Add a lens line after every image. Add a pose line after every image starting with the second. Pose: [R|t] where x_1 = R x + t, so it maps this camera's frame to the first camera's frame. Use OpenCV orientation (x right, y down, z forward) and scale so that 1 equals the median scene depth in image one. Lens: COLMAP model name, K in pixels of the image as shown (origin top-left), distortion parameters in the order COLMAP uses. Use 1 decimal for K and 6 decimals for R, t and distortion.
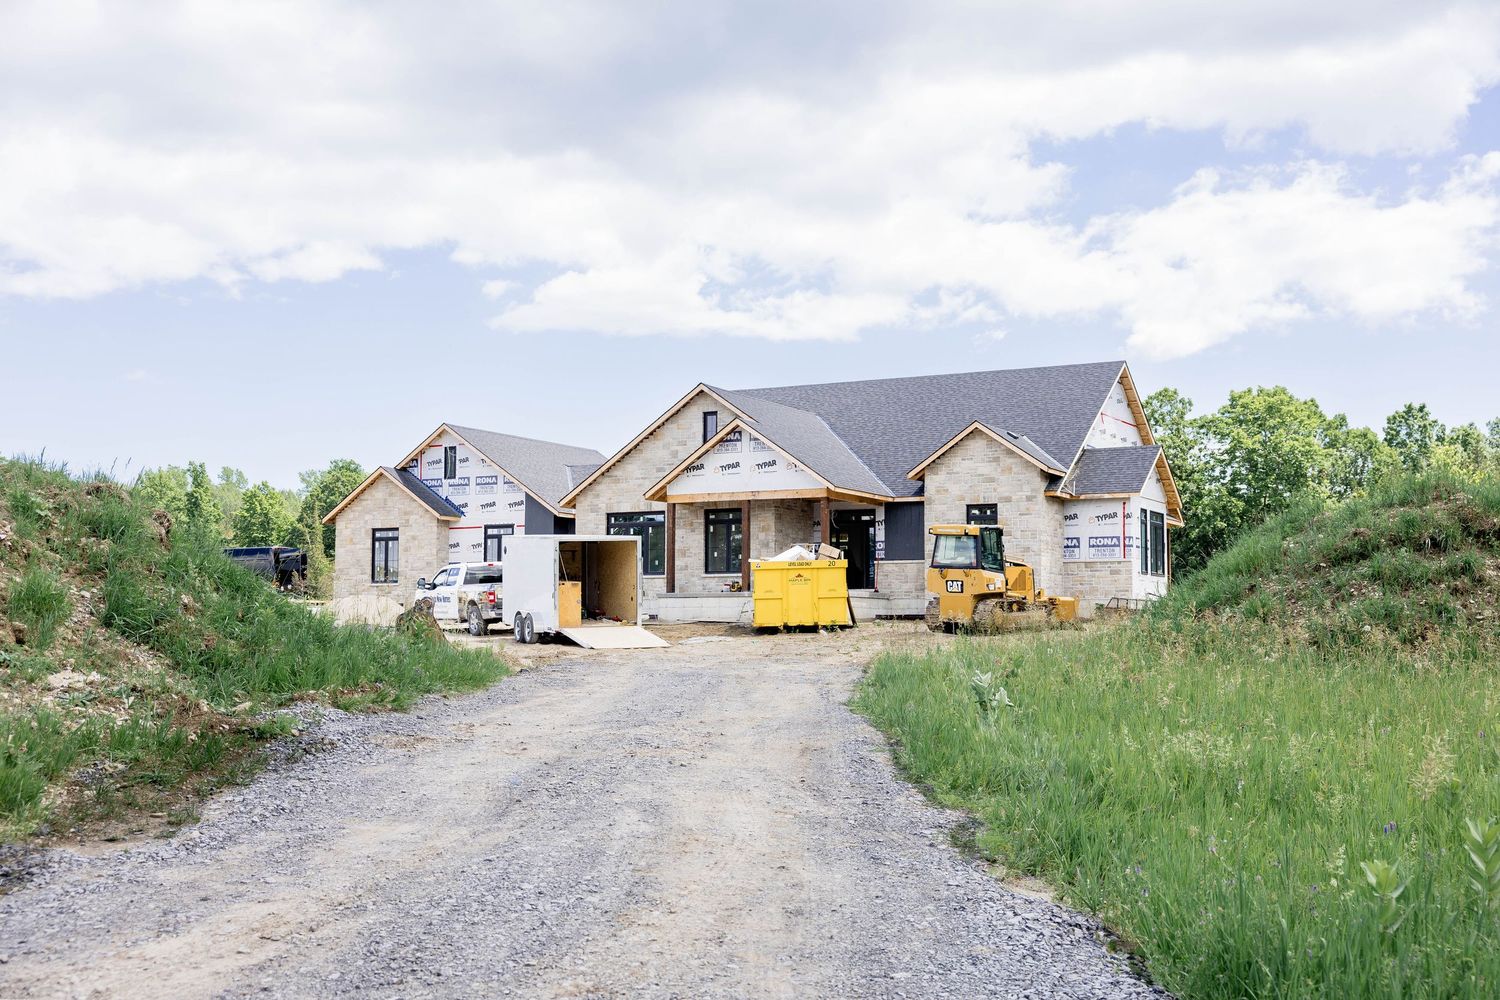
lens RADIAL K [[1689.0, 0, 748.9], [0, 1689.0, 500.8], [0, 0, 1]] dist [-0.000634, 0.000000]
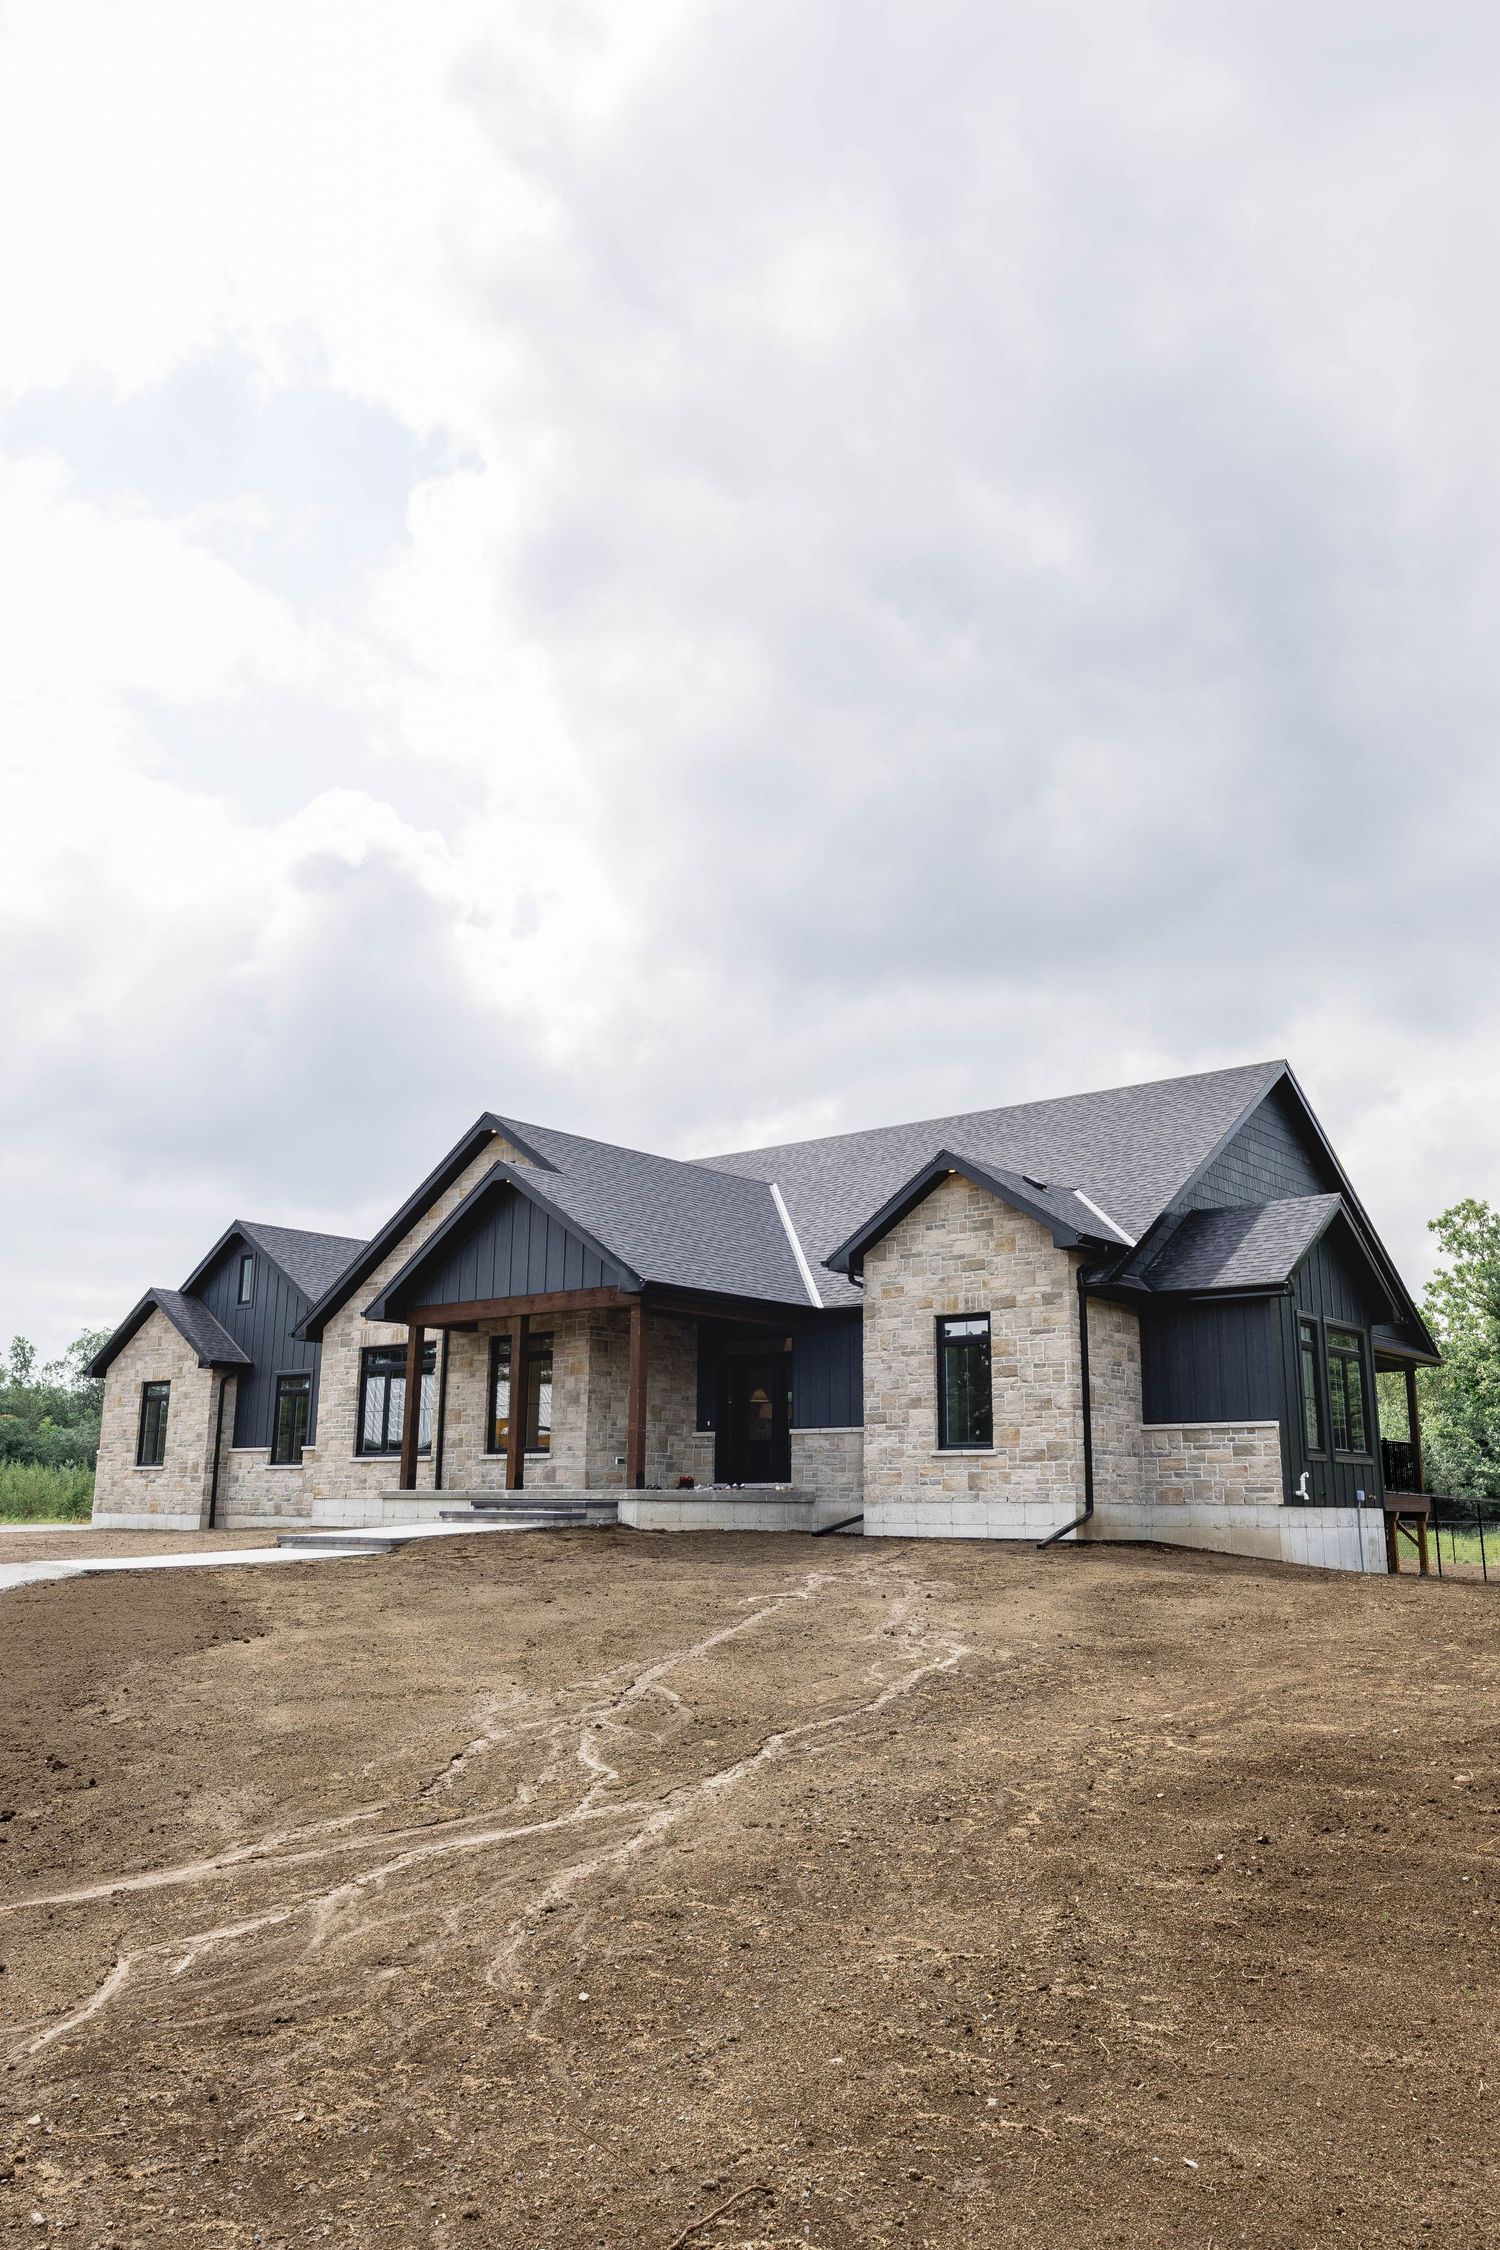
lens RADIAL K [[1621.3, 0, 750.9], [0, 1621.3, 1125.0], [0, 0, 1]] dist [0.014146, 0.000642]
pose [[0.980187, -0.041109, -0.193762, 0.164577], [0.011996, 0.988751, -0.149092, 0.016980], [0.197711, 0.143814, 0.969654, 0.484299]]
